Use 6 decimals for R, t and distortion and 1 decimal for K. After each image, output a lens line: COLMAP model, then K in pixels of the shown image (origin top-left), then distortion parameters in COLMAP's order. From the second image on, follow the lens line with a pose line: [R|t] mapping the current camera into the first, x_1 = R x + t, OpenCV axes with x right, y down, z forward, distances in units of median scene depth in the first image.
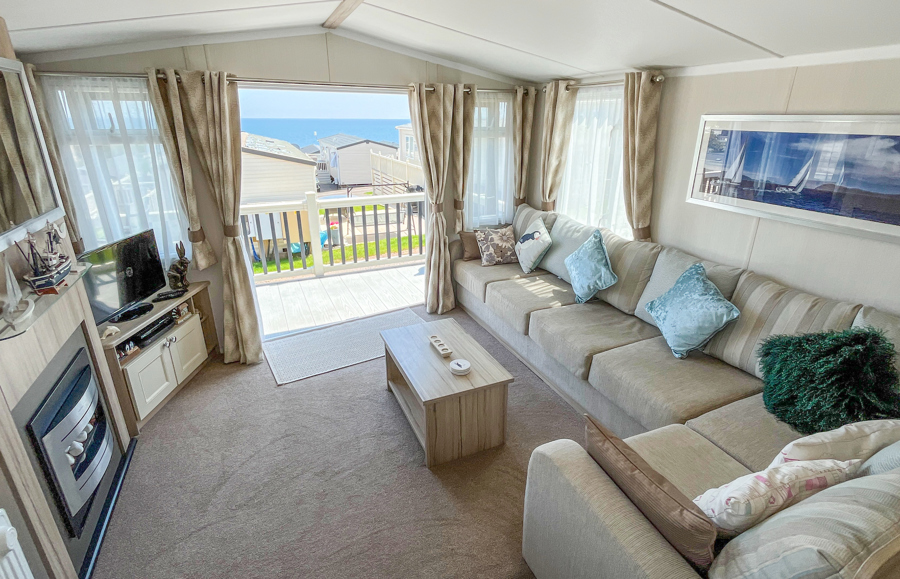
lens RADIAL K [[439.8, 0, 450.3], [0, 439.8, 277.1], [0, 0, 1]] dist [-0.002744, -0.000348]
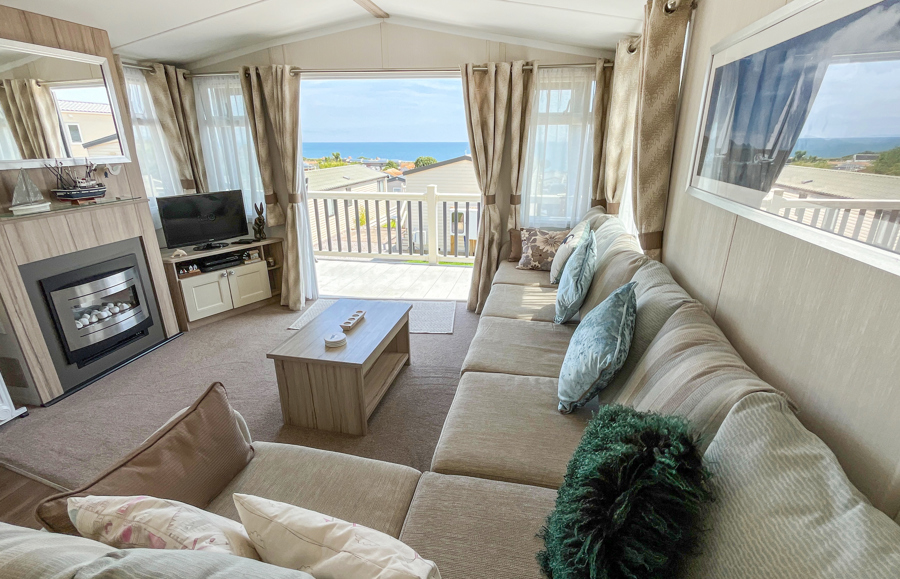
lens RADIAL K [[420.9, 0, 447.1], [0, 420.9, 291.0], [0, 0, 1]] dist [0.000213, -0.000072]
pose [[0.808362, 0.190151, -0.557130, 0.535321], [-0.194274, 0.979544, 0.052445, 0.002919], [0.555706, 0.065841, 0.828768, 0.270025]]
